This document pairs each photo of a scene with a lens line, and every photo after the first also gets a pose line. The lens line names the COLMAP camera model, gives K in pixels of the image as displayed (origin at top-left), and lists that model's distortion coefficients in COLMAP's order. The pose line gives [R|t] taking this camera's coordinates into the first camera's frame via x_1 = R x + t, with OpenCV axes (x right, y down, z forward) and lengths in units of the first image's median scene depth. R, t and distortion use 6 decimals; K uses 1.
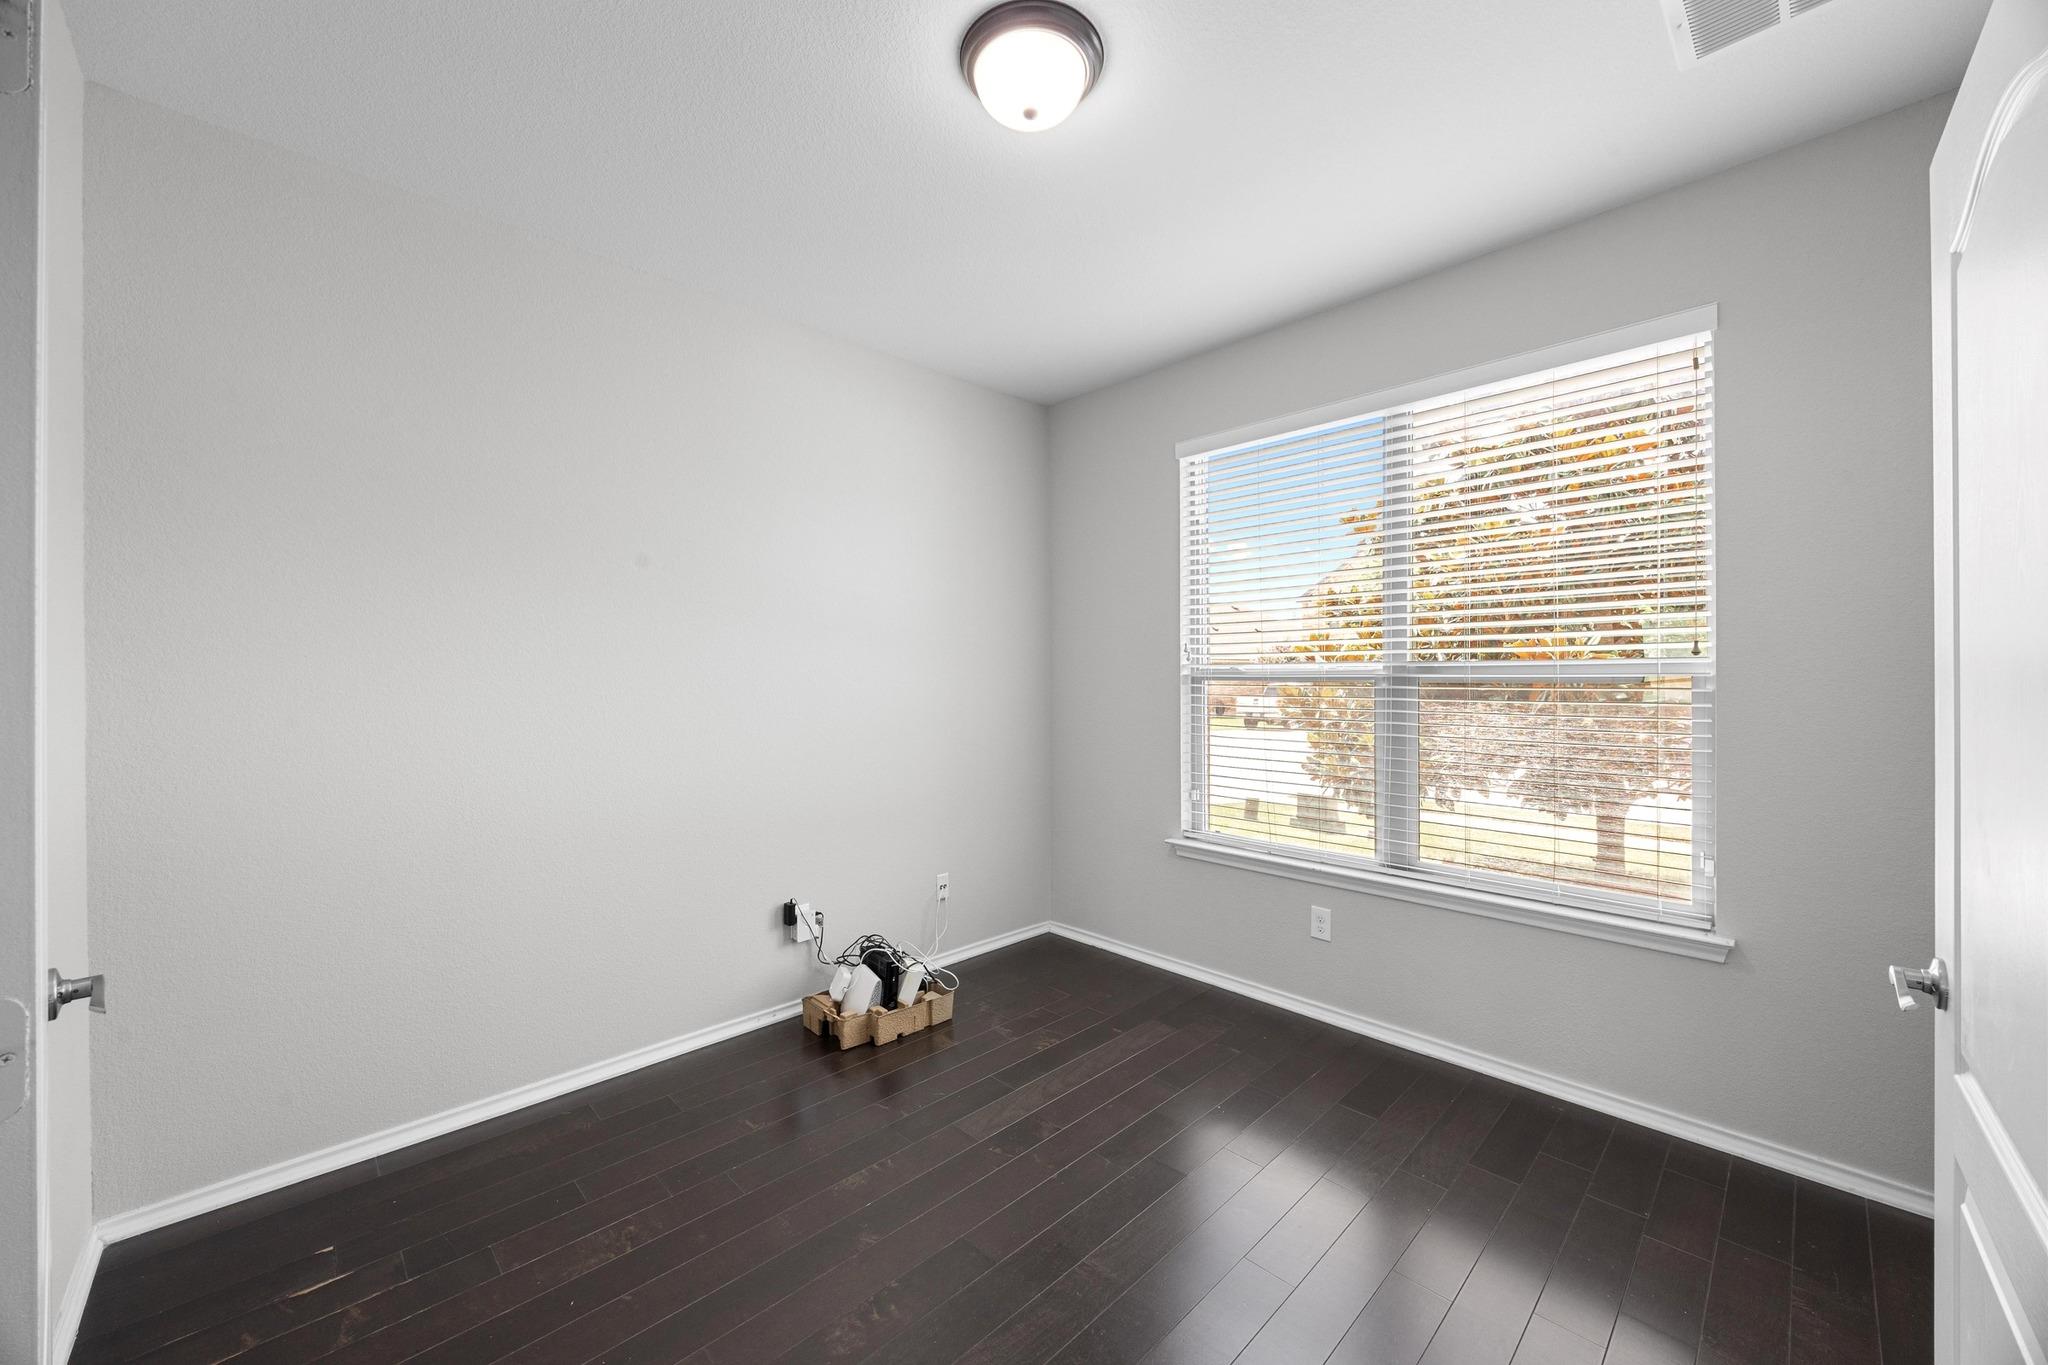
lens RADIAL K [[777.3, 0, 1022.3], [0, 777.3, 676.4], [0, 0, 1]] dist [-0.001852, 0.000490]
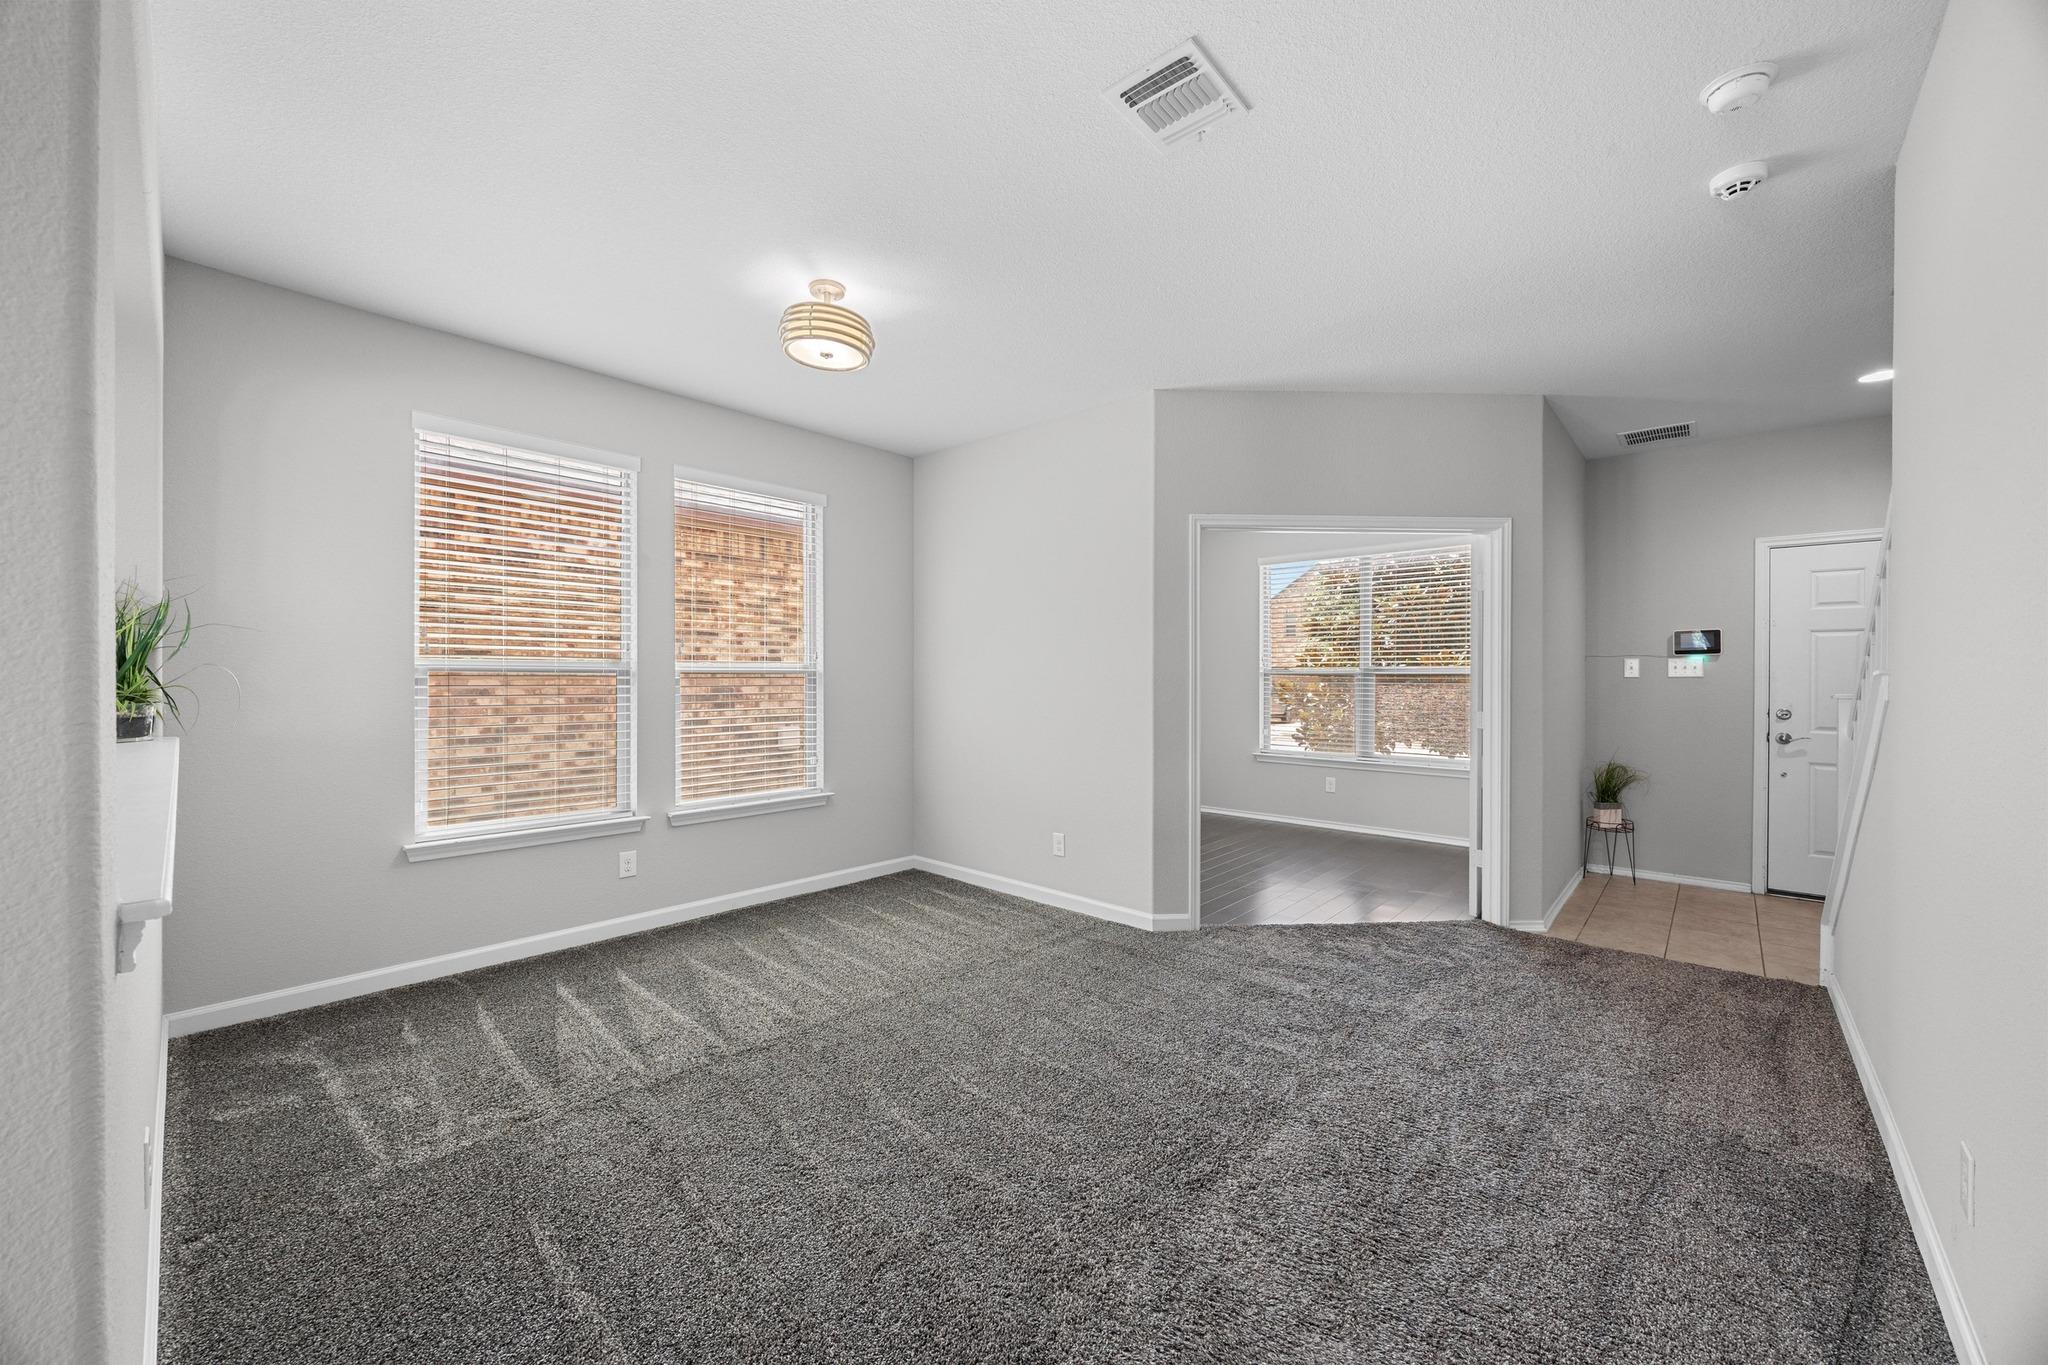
lens RADIAL K [[777.3, 0, 1027.0], [0, 777.3, 677.7], [0, 0, 1]] dist [-0.001852, 0.000490]
pose [[0.997728, -0.004458, 0.067218, -0.322344], [0.004917, 0.999966, -0.006673, 0.013742], [-0.067186, 0.006989, 0.997716, -0.591263]]
